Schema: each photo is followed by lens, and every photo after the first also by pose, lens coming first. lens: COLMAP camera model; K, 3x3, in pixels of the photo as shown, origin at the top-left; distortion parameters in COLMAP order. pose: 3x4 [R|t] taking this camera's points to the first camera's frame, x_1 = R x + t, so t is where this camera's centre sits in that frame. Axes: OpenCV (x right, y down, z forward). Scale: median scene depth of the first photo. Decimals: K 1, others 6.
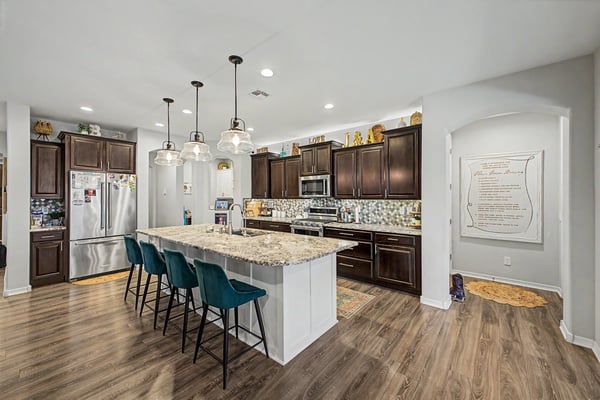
lens RADIAL K [[241.4, 0, 297.4], [0, 241.4, 198.3], [0, 0, 1]] dist [0.016473, 0.000050]
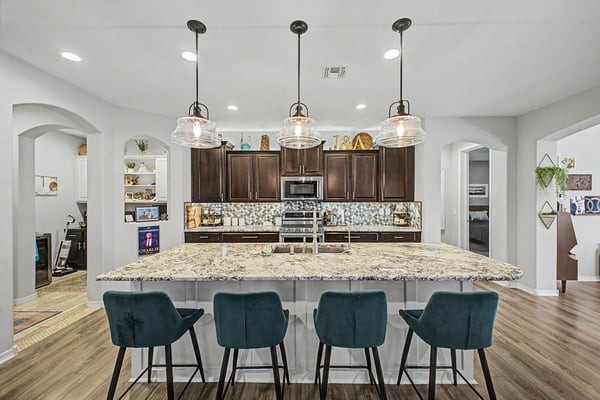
lens RADIAL K [[244.0, 0, 300.4], [0, 244.0, 198.7], [0, 0, 1]] dist [-0.004457, 0.000011]
pose [[0.795404, -0.010306, 0.605991, -0.447313], [0.009307, 0.999945, 0.004790, -0.014269], [-0.606008, 0.001830, 0.795457, 0.256528]]
